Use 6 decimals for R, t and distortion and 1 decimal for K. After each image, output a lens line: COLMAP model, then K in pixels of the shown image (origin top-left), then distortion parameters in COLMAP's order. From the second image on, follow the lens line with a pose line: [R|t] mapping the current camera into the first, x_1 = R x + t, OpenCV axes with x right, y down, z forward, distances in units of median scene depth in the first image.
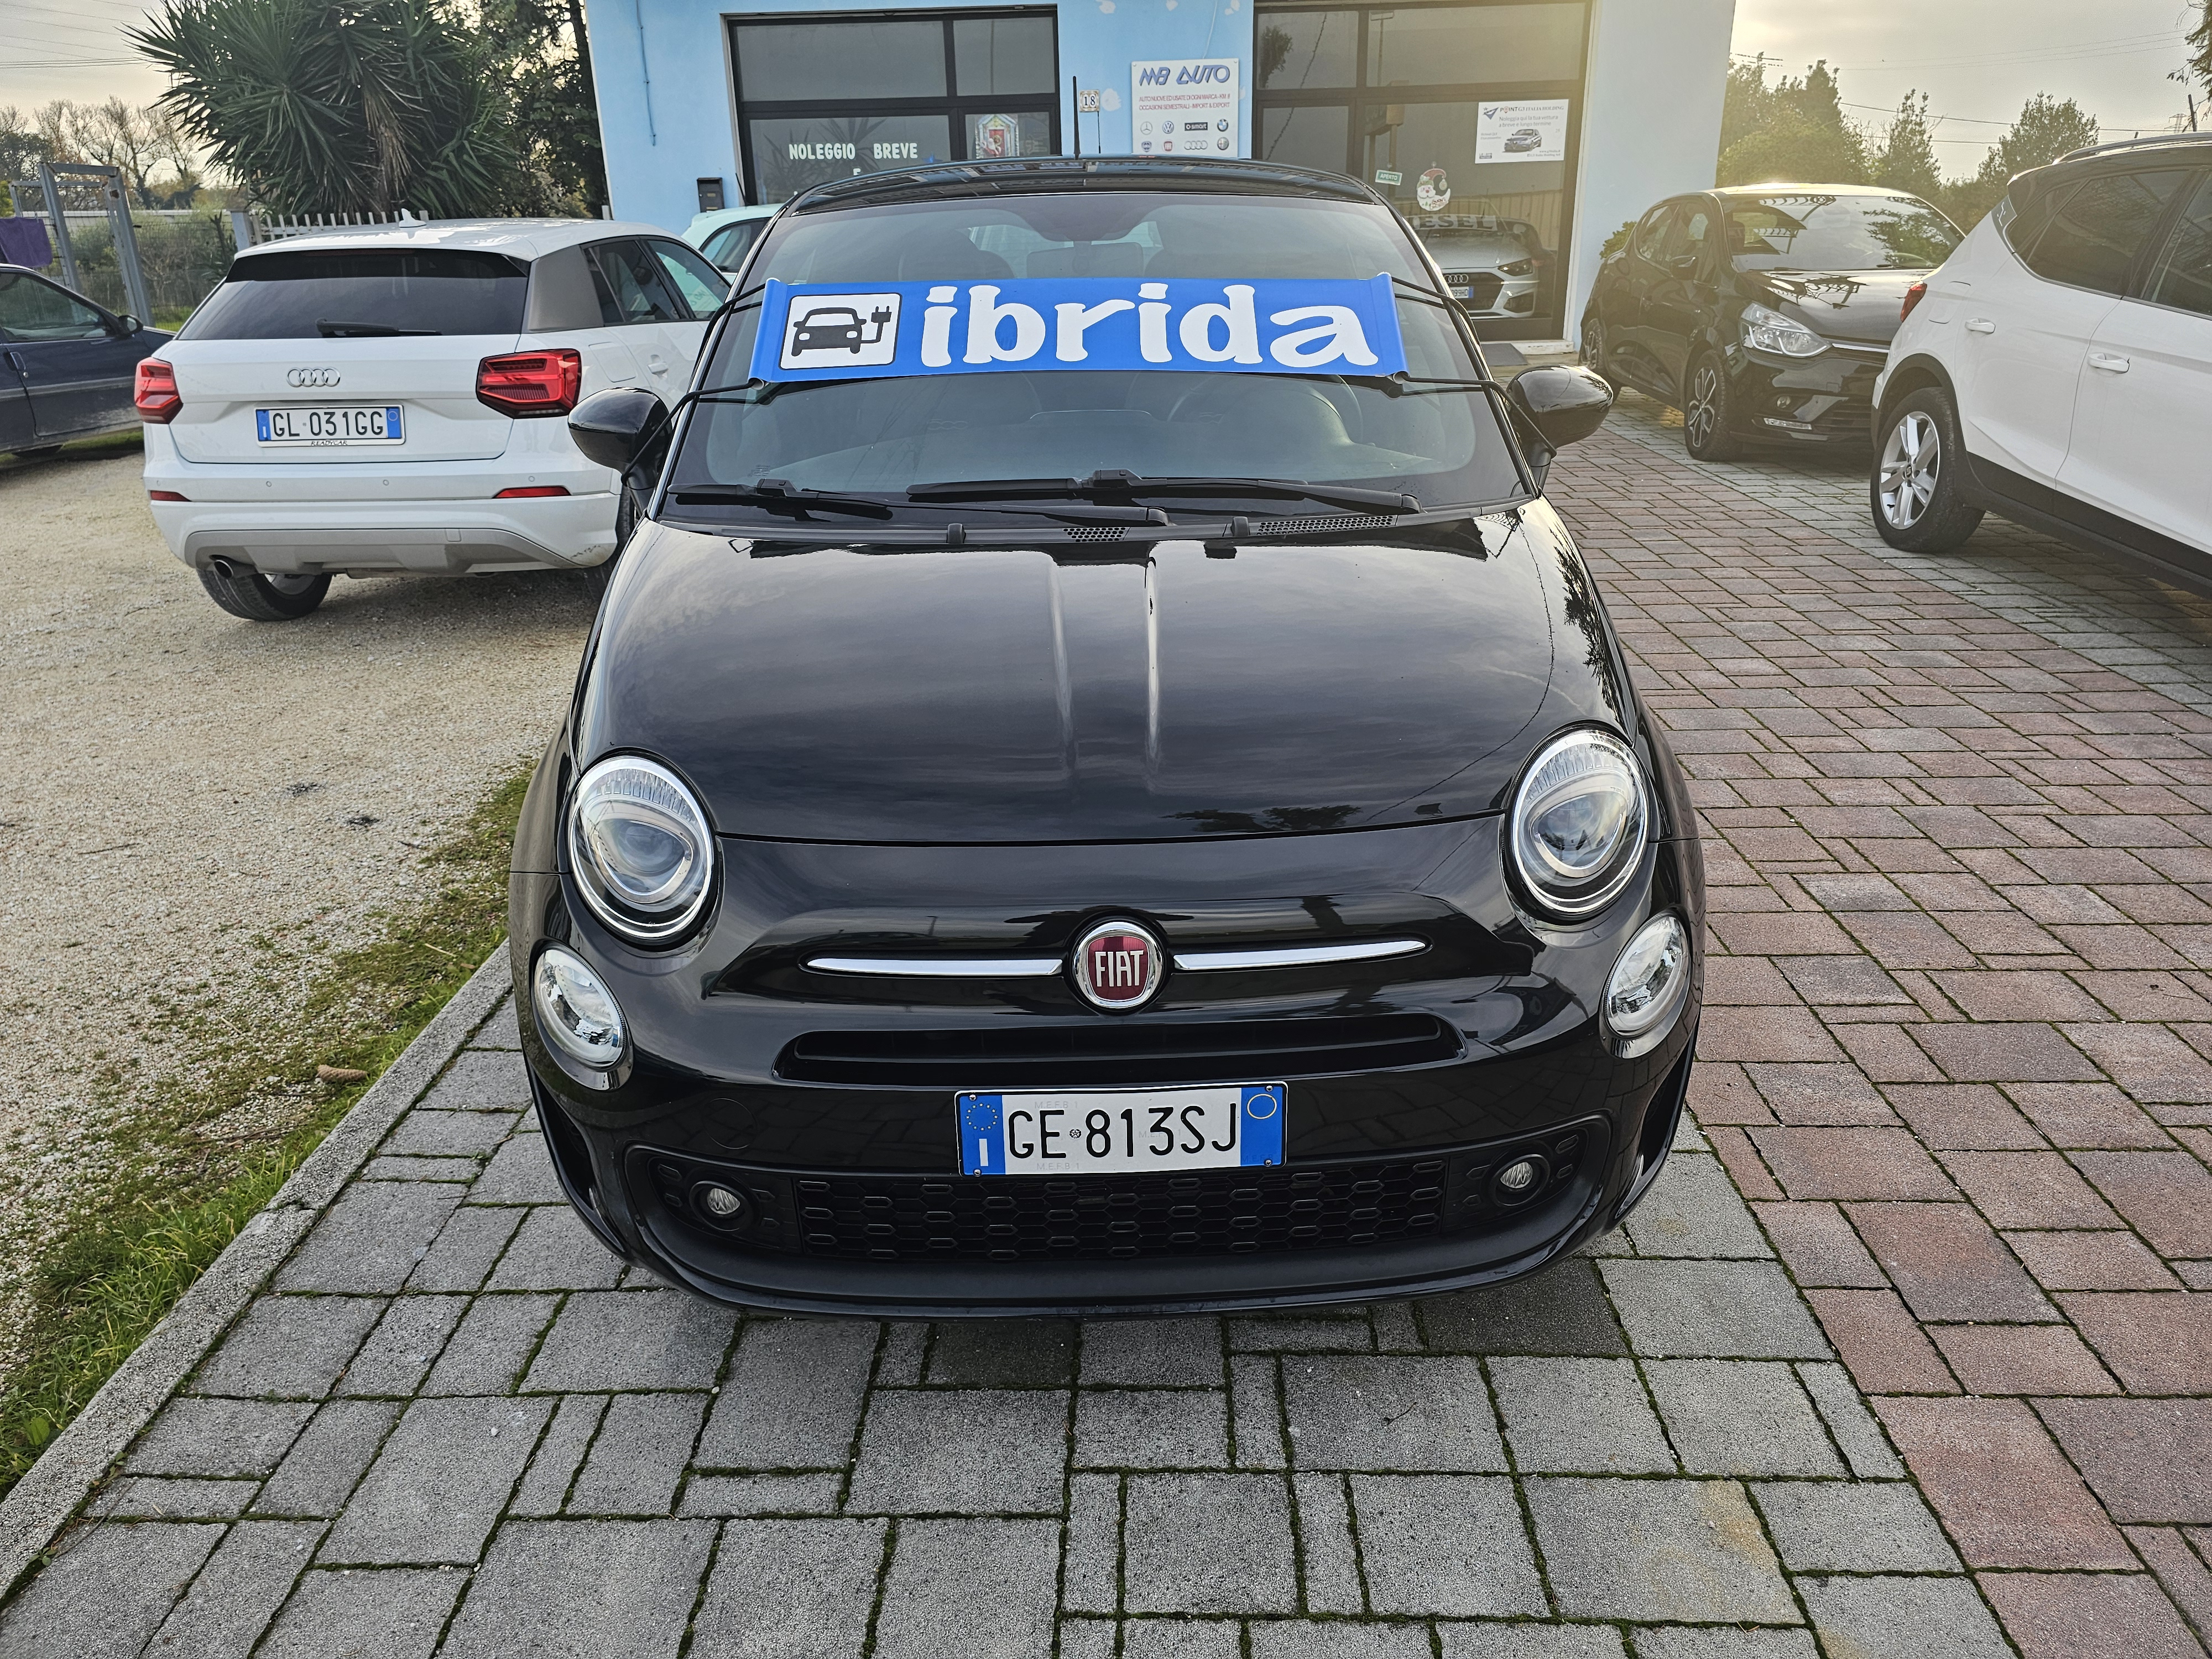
lens RADIAL K [[1498.2, 0, 1105.9], [0, 1498.2, 796.1], [0, 0, 1]] dist [0.063867, -0.065739]
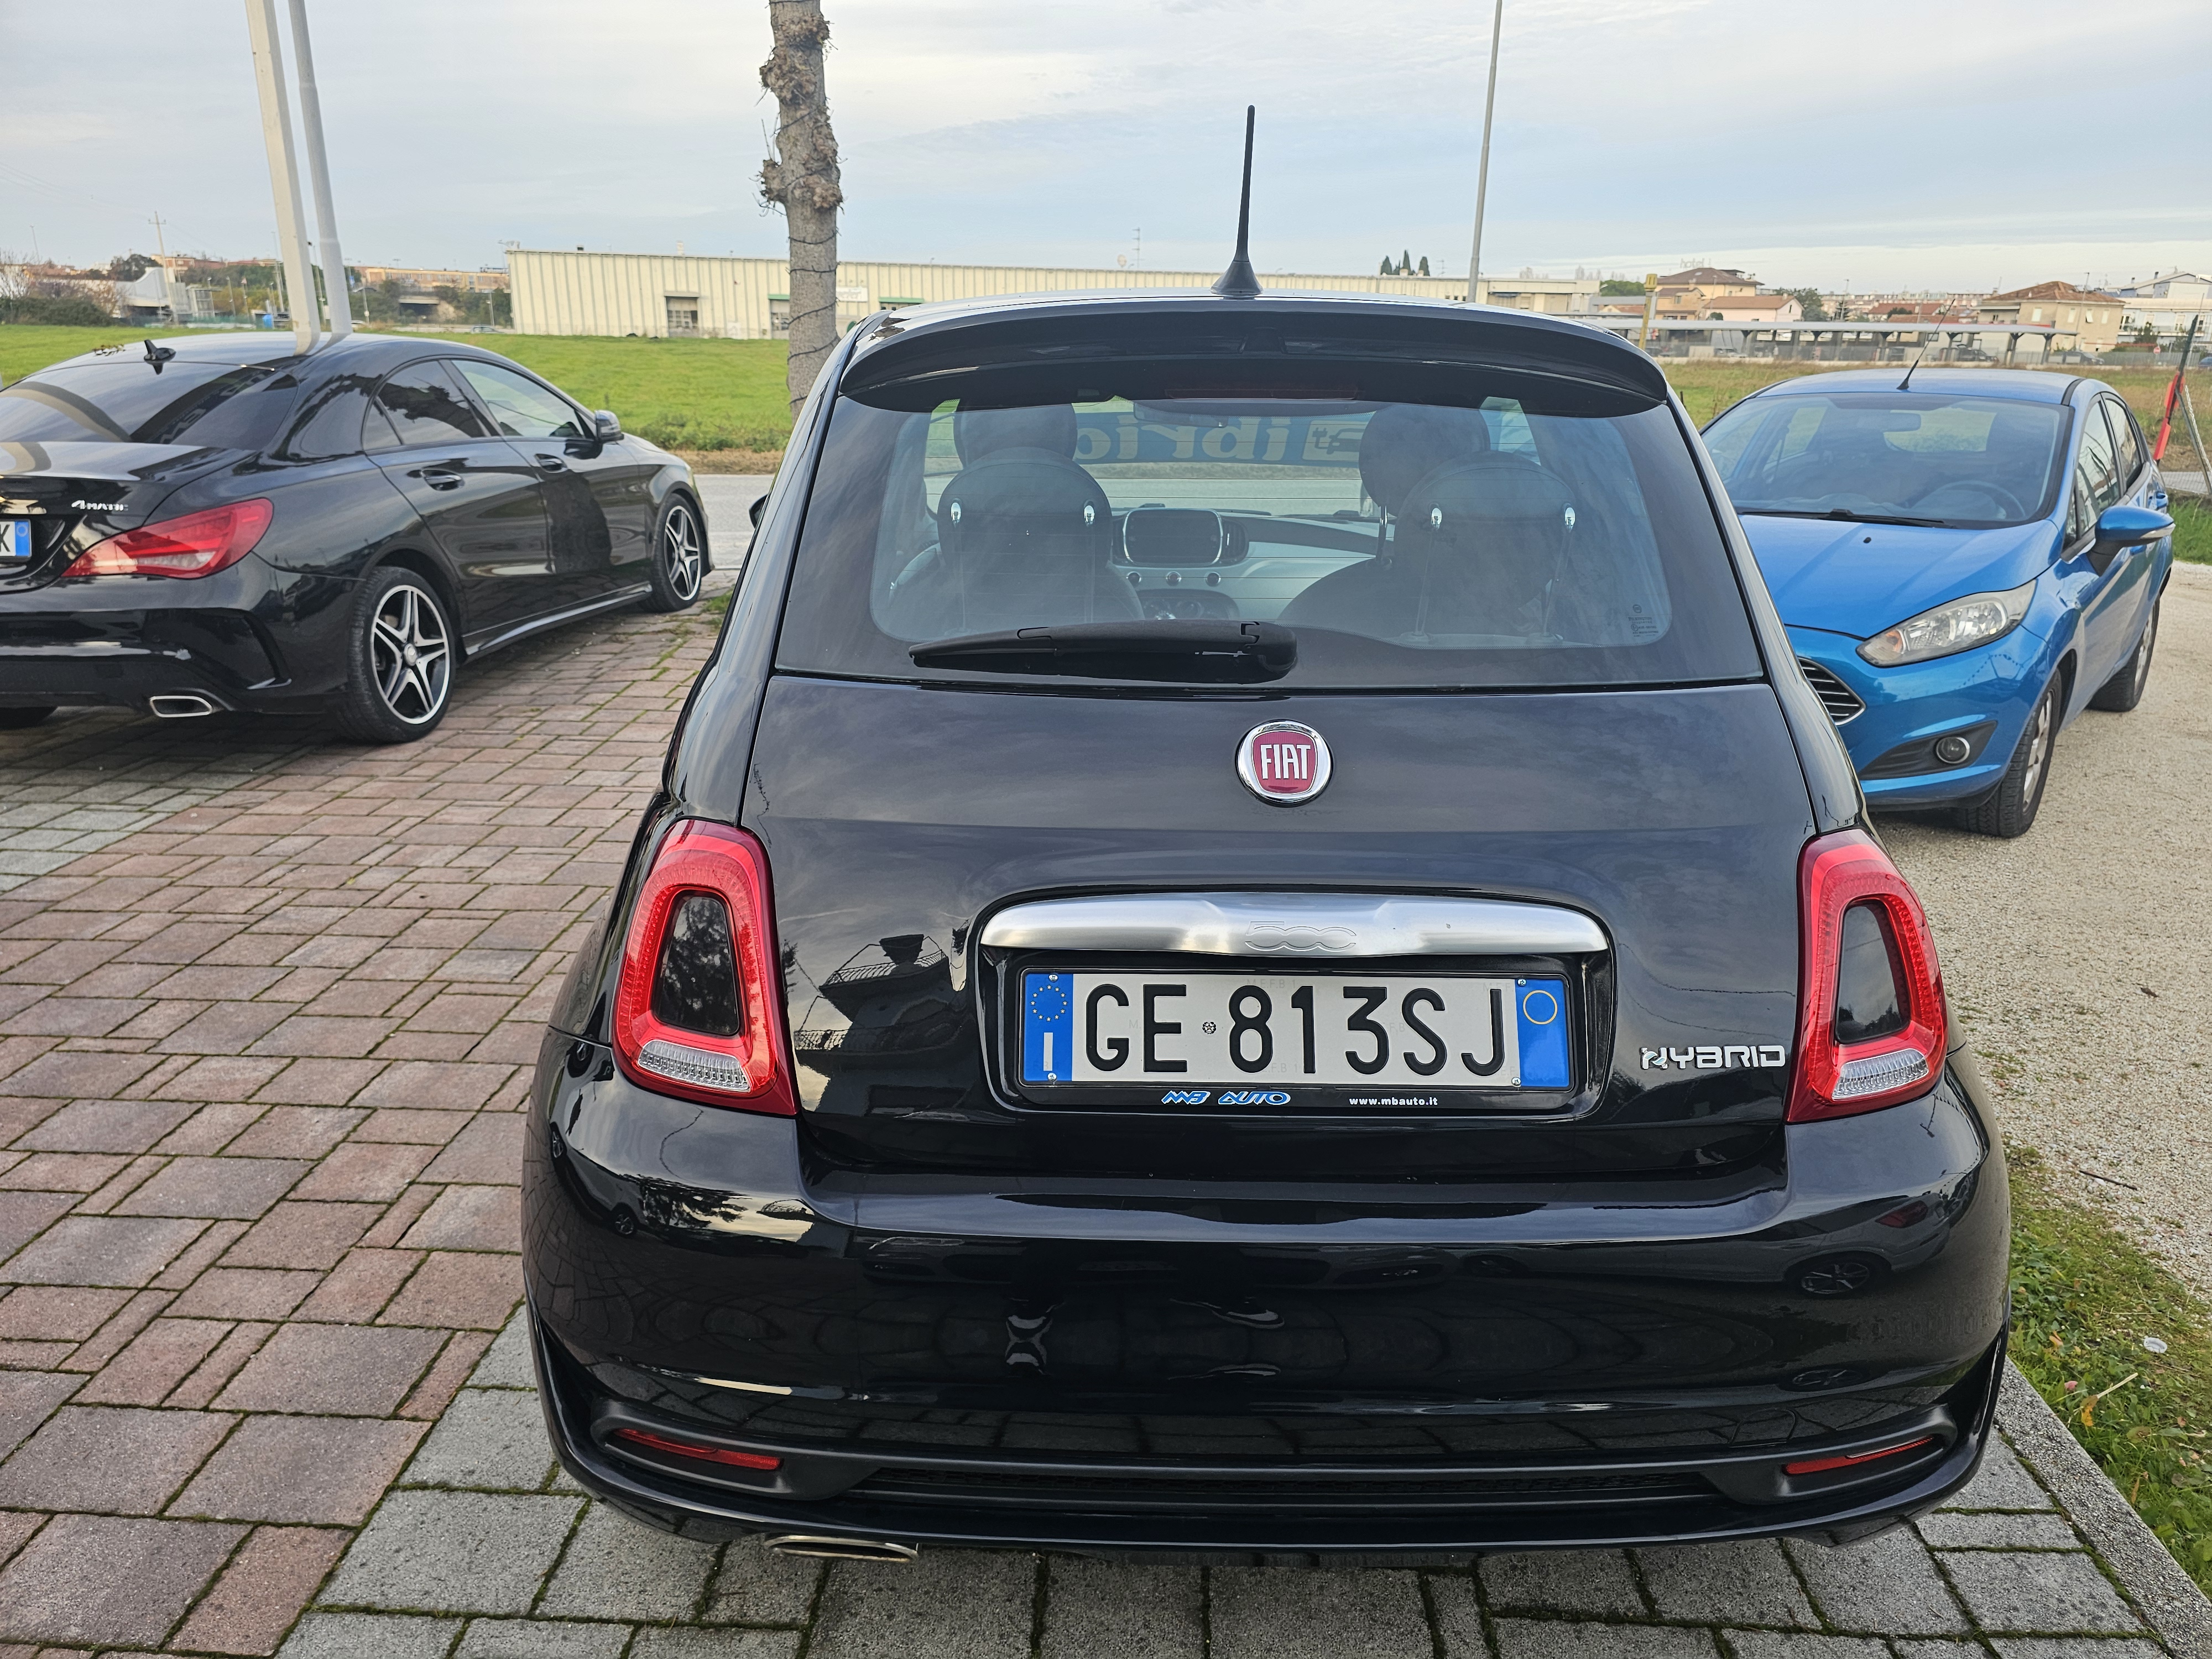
lens RADIAL K [[1498.2, 0, 1105.9], [0, 1498.2, 796.1], [0, 0, 1]] dist [0.063867, -0.065739]
pose [[-0.999855, 0.004865, 0.016339, 0.036953], [0.013801, 0.793673, 0.608188, -1.051840], [-0.010009, 0.608325, -0.793625, 2.706339]]
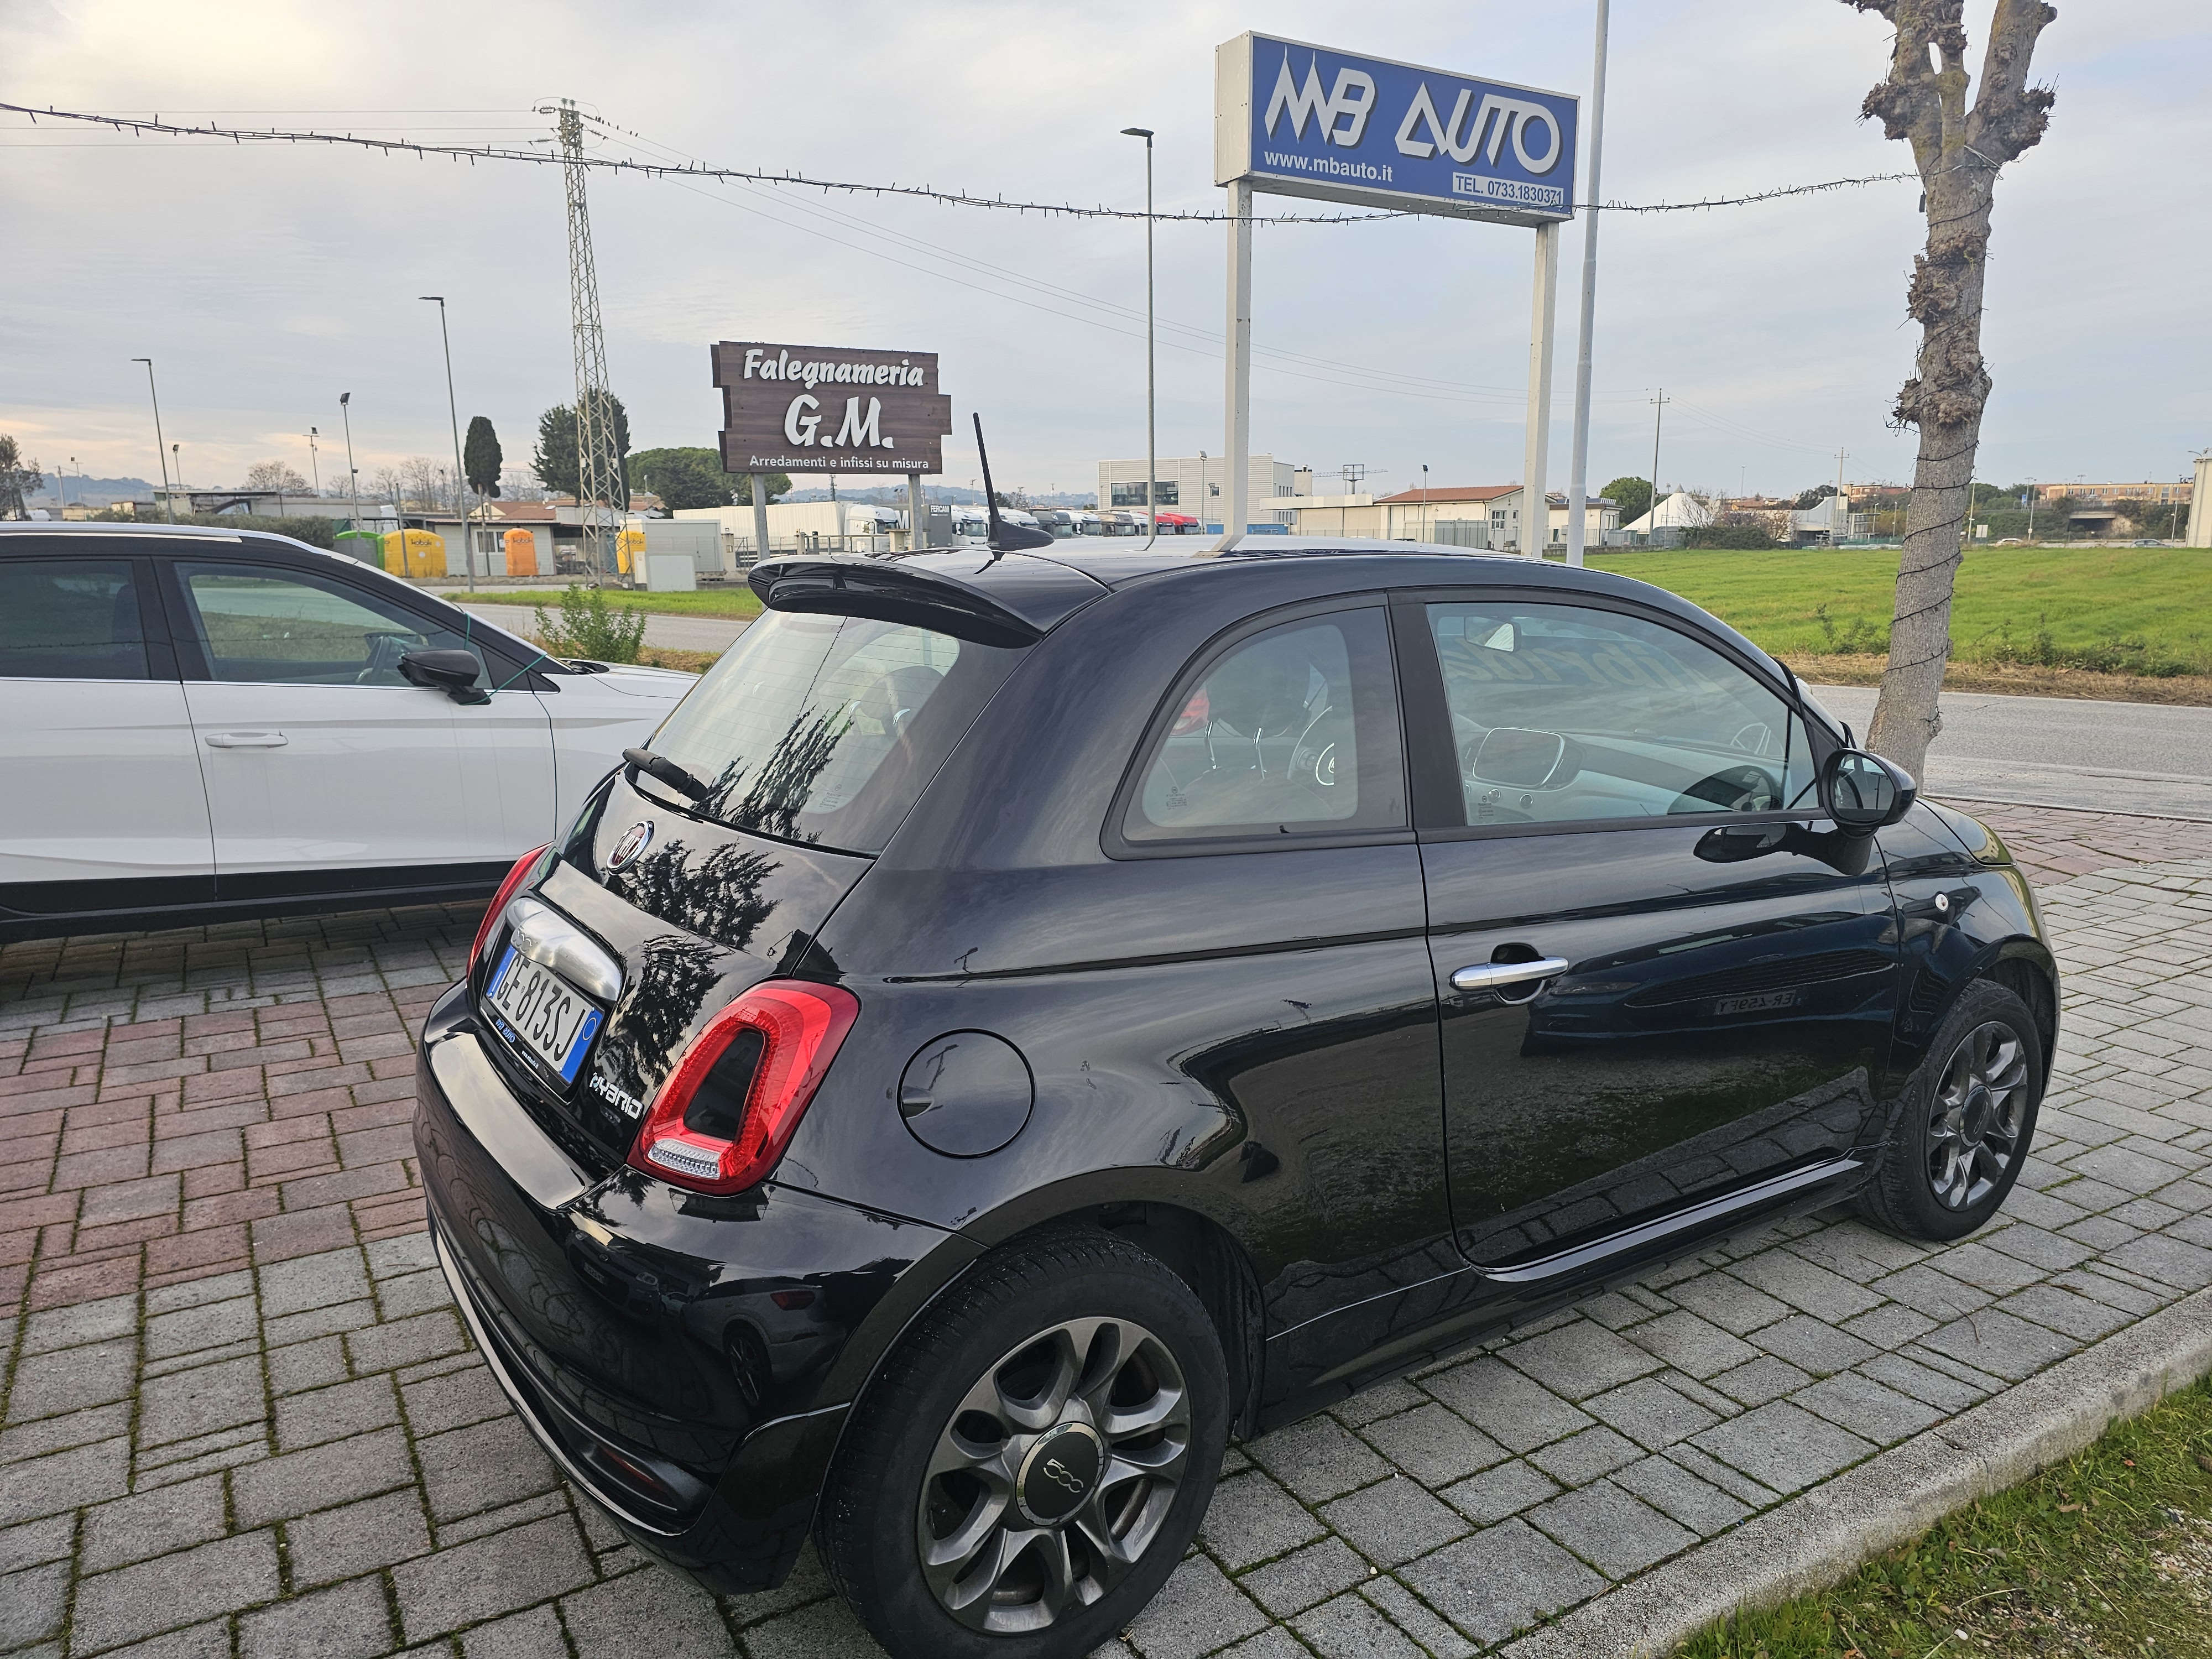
lens RADIAL K [[1474.3, 0, 1111.8], [0, 1474.3, 836.3], [0, 0, 1]] dist [0.058805, -0.051761]
pose [[-0.544659, -0.136904, 0.827408, -1.107249], [0.308947, 0.884450, 0.349713, -0.911945], [-0.779678, 0.446099, -0.439428, 2.335064]]
